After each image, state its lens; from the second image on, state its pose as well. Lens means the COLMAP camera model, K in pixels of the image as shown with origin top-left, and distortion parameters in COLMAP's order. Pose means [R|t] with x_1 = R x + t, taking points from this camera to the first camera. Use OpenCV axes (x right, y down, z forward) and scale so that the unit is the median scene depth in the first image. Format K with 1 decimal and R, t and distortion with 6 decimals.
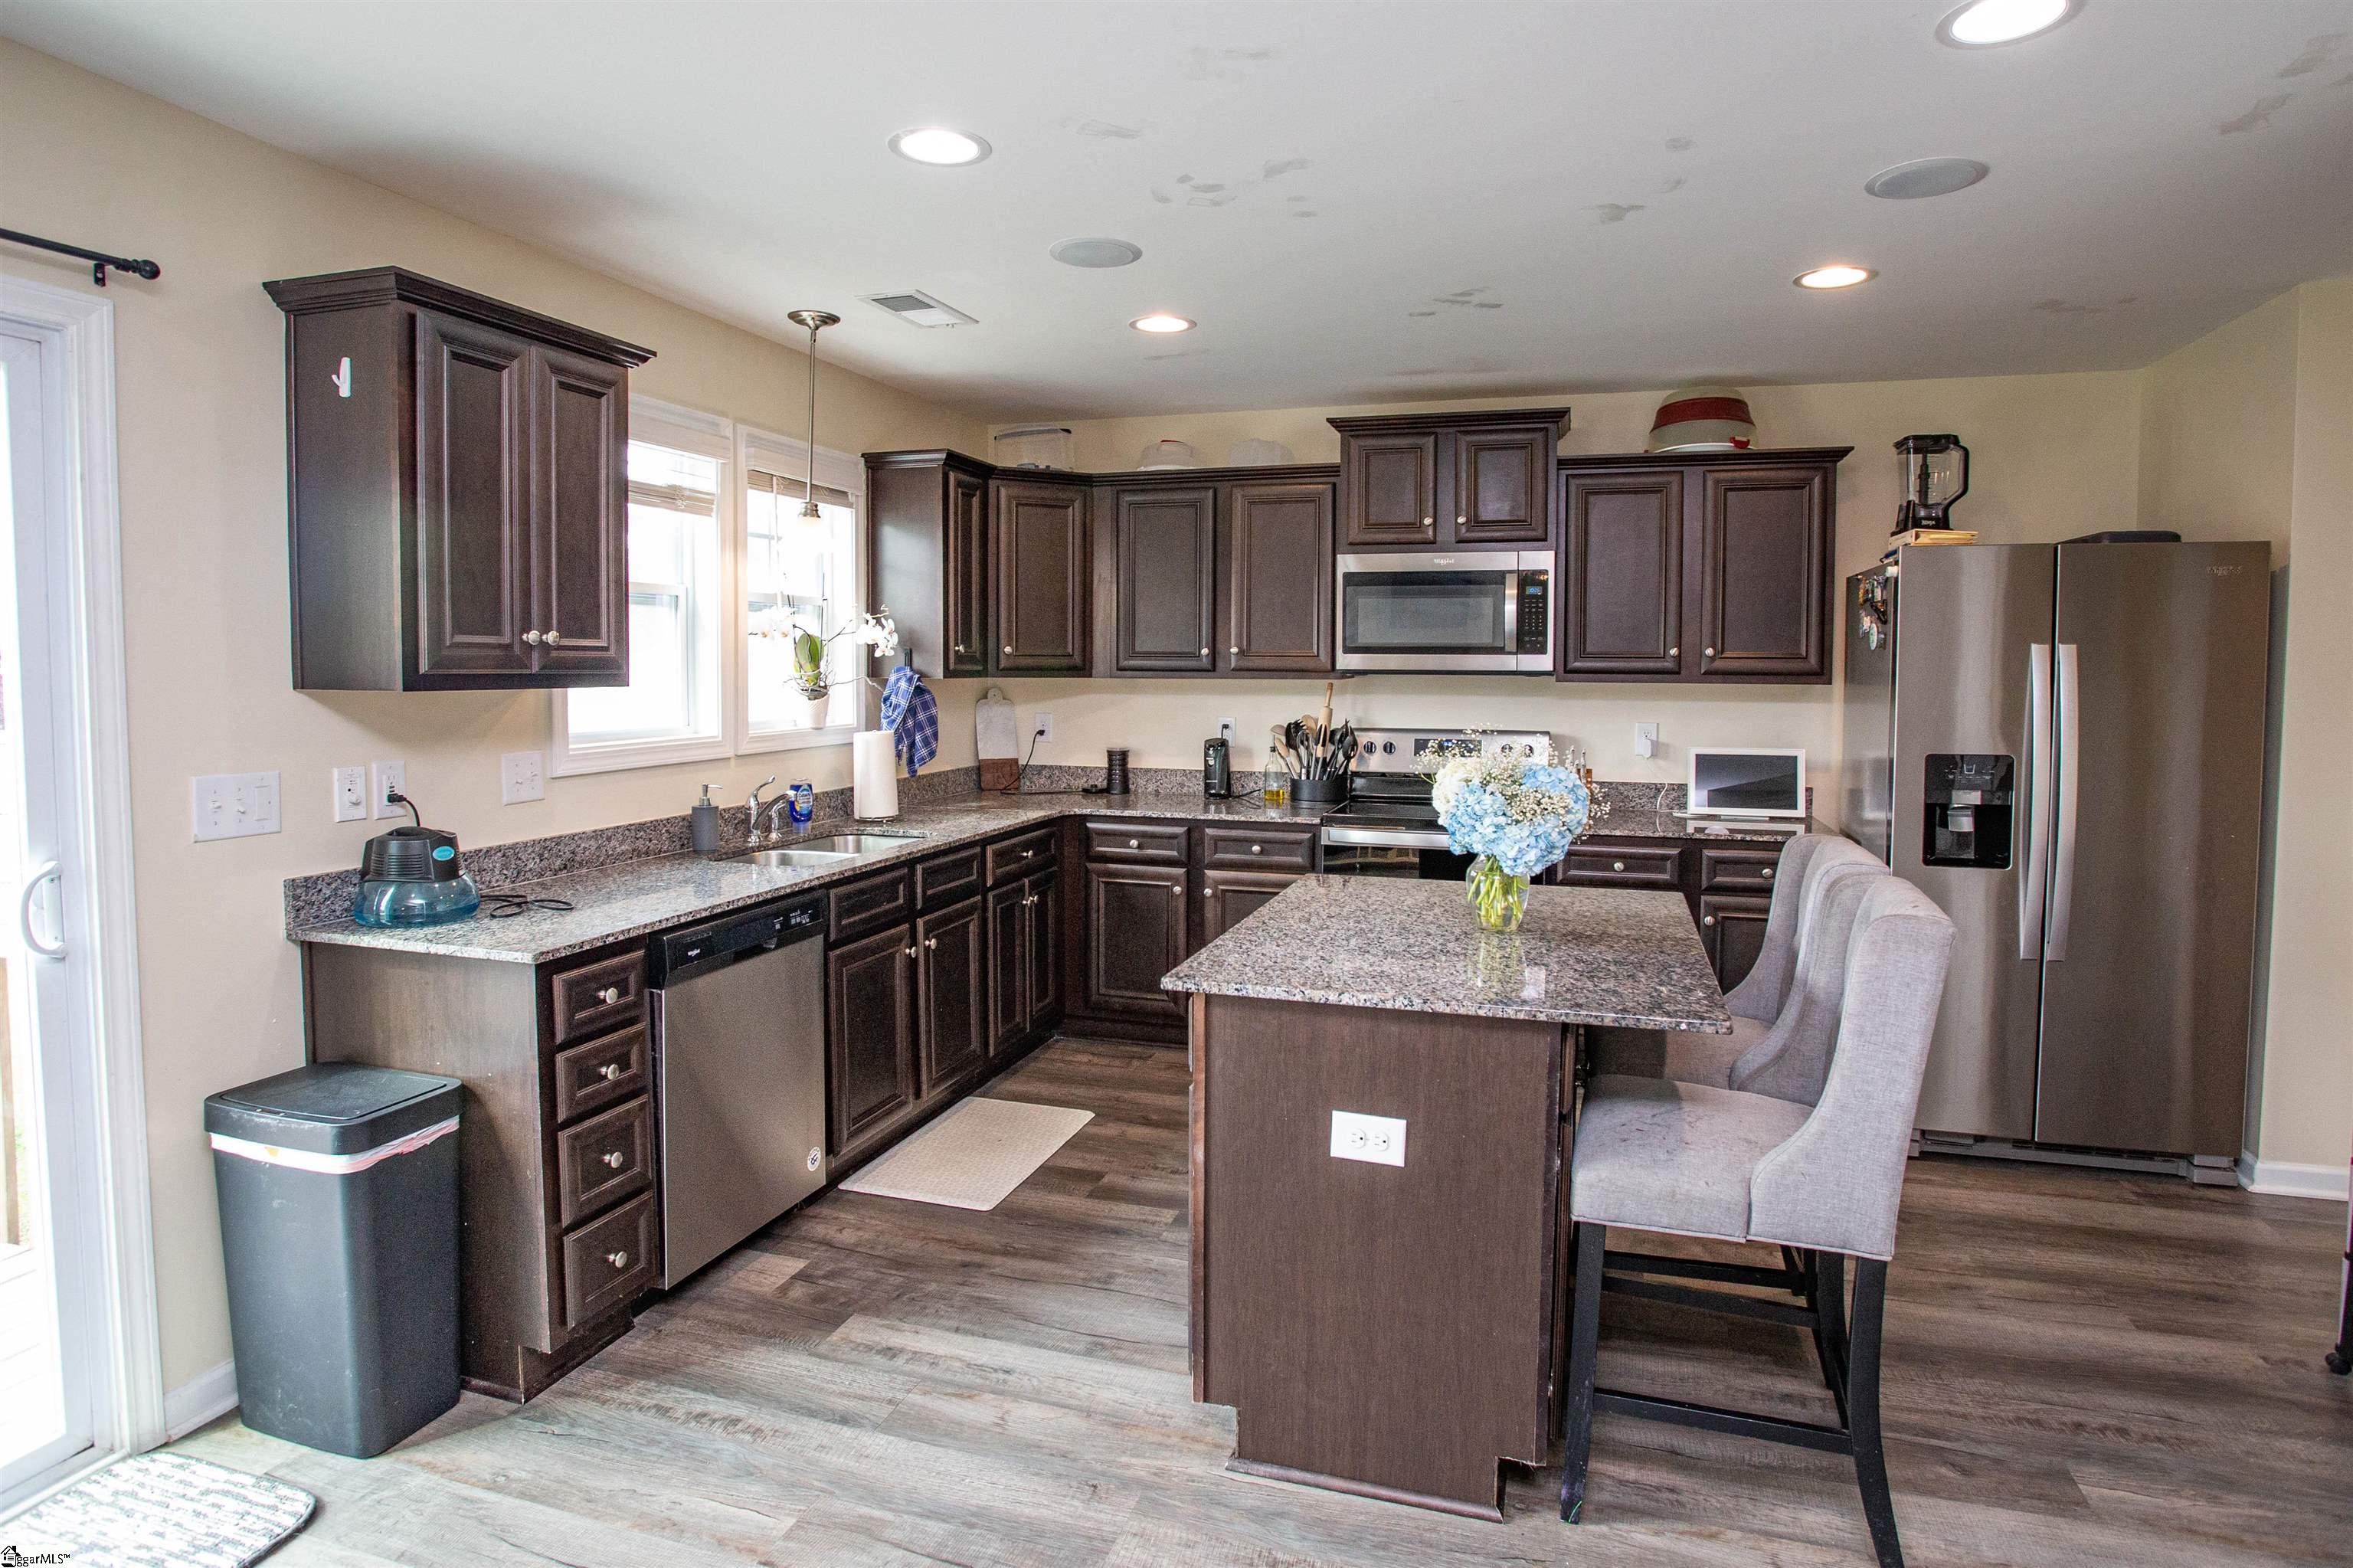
lens RADIAL K [[1303.7, 0, 1175.1], [0, 1303.7, 727.7], [0, 0, 1]] dist [-0.072166, 0.000367]
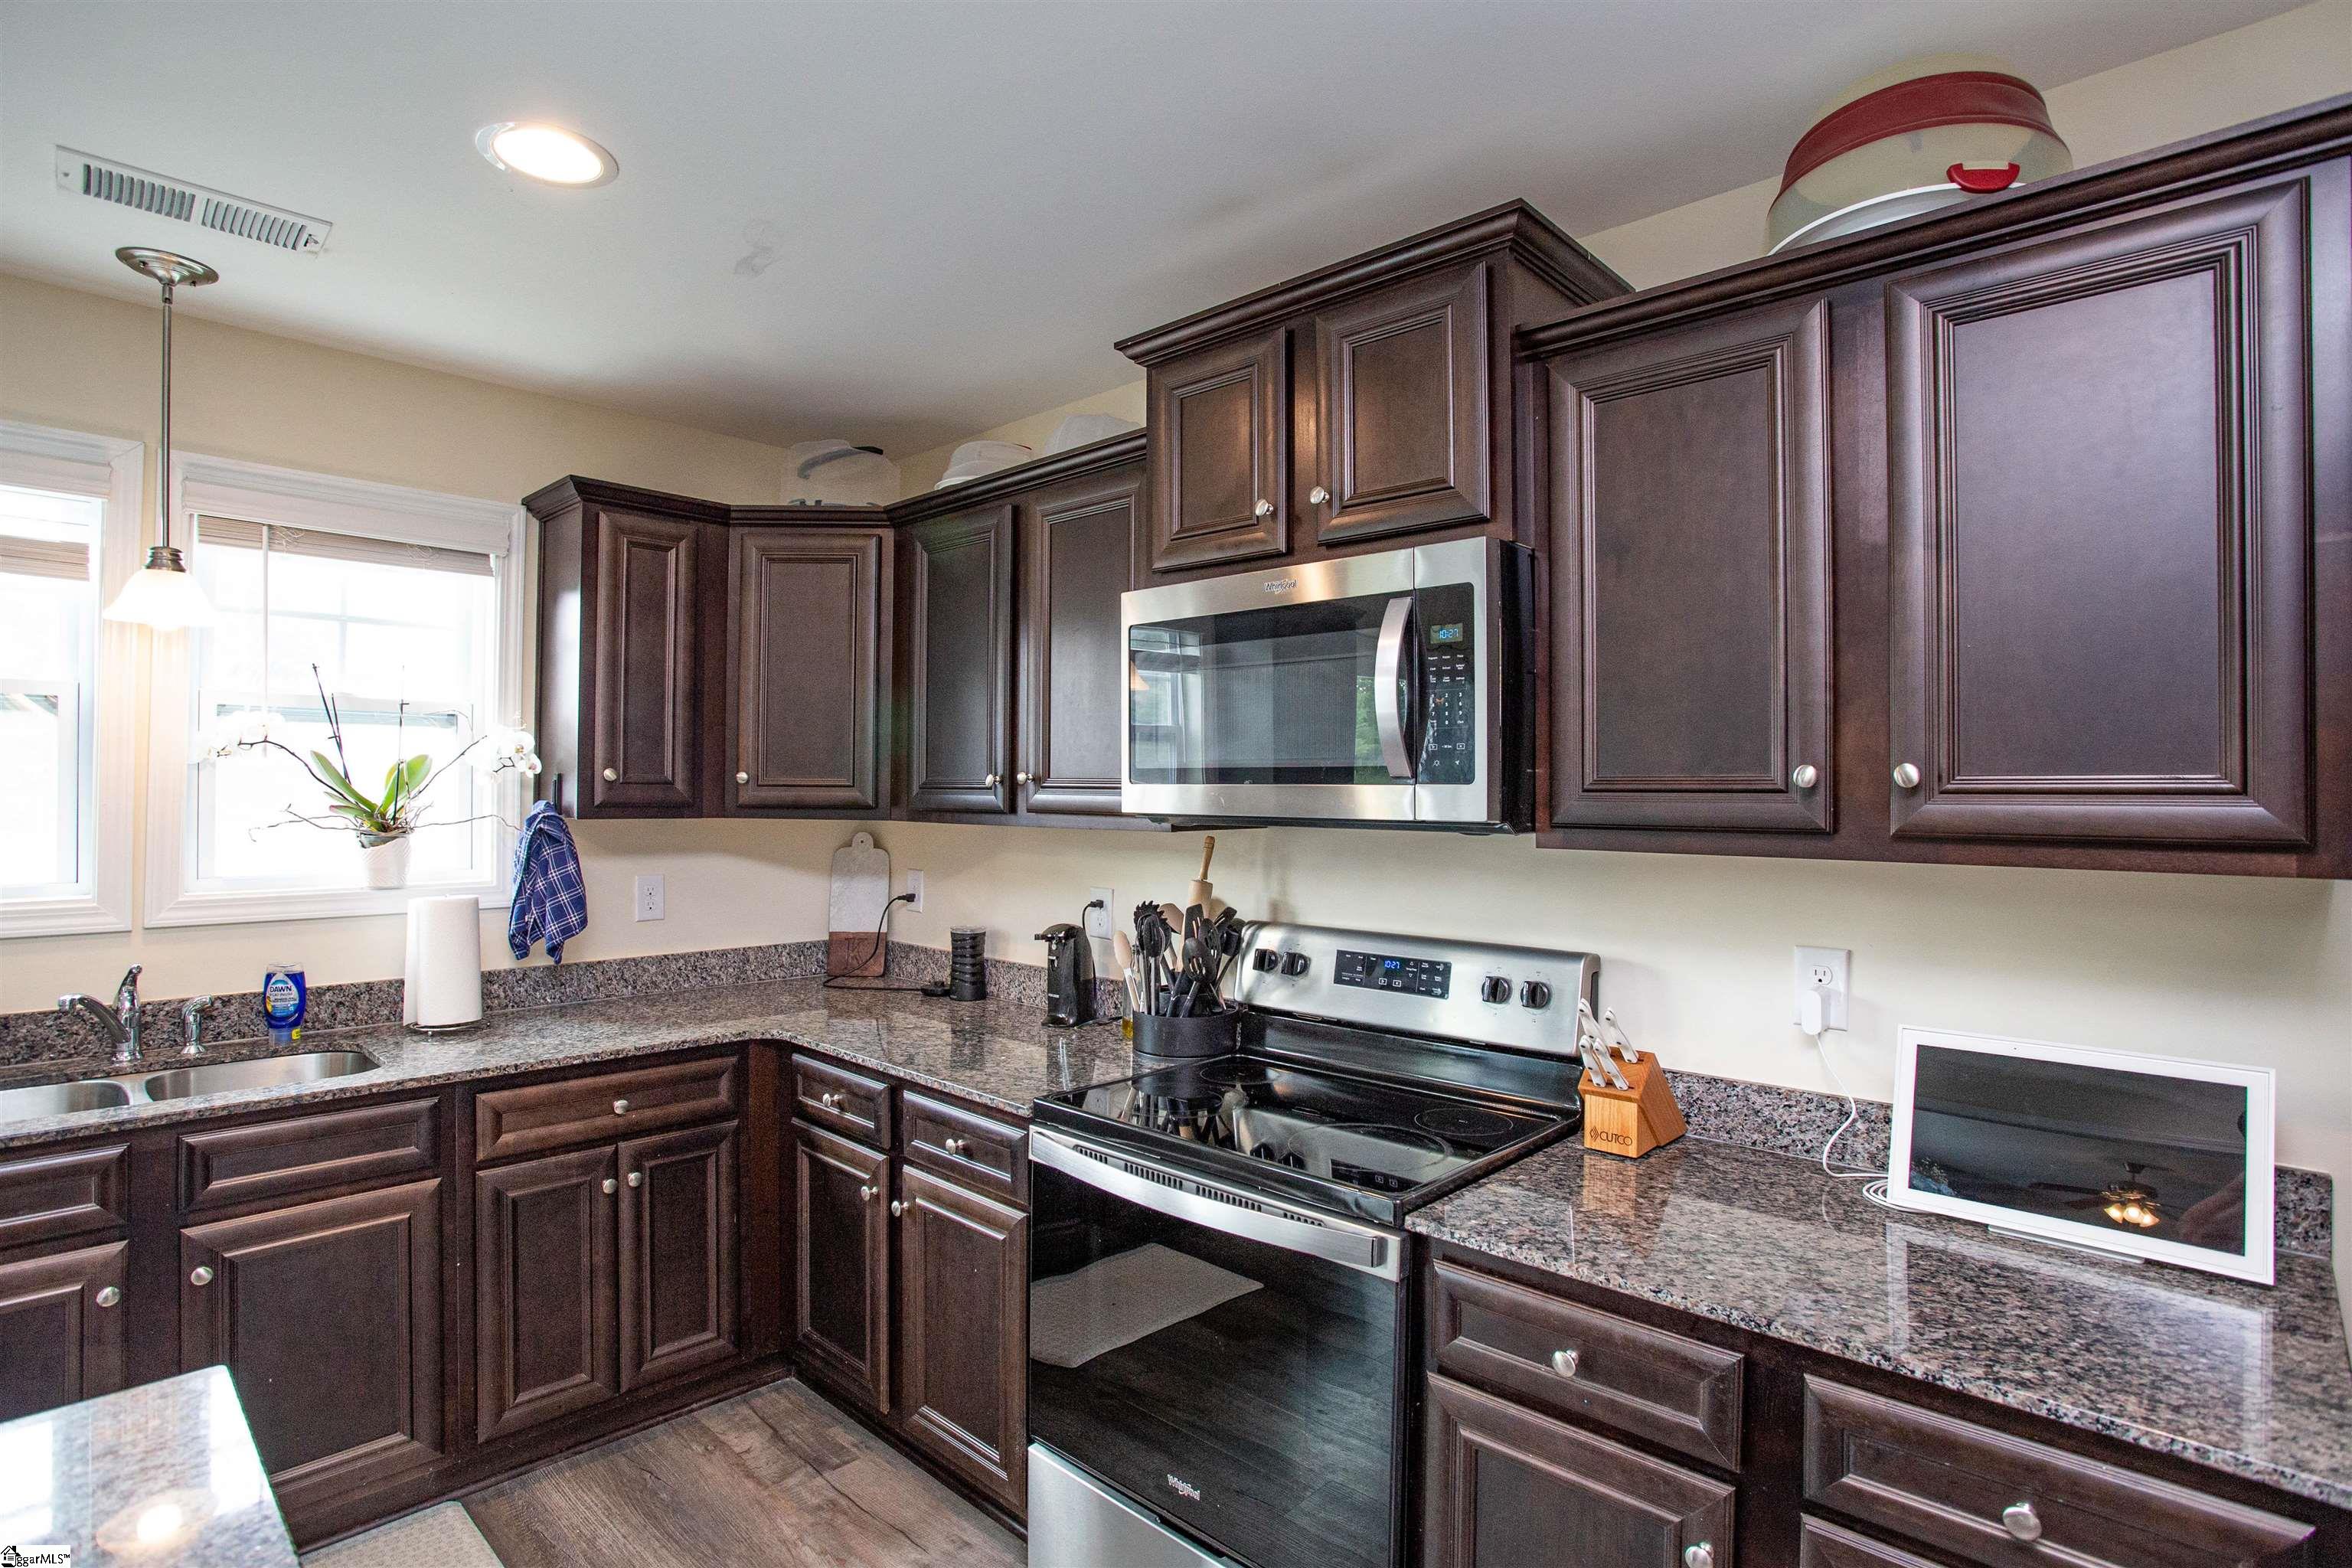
lens RADIAL K [[1171.6, 0, 1186.1], [0, 1171.6, 786.0], [0, 0, 1]] dist [-0.061674, 0.027259]
pose [[0.901943, 0.002597, -0.431847, 0.358278], [-0.028557, 0.998152, -0.053639, -0.031930], [0.430910, 0.060711, 0.900350, 0.602358]]
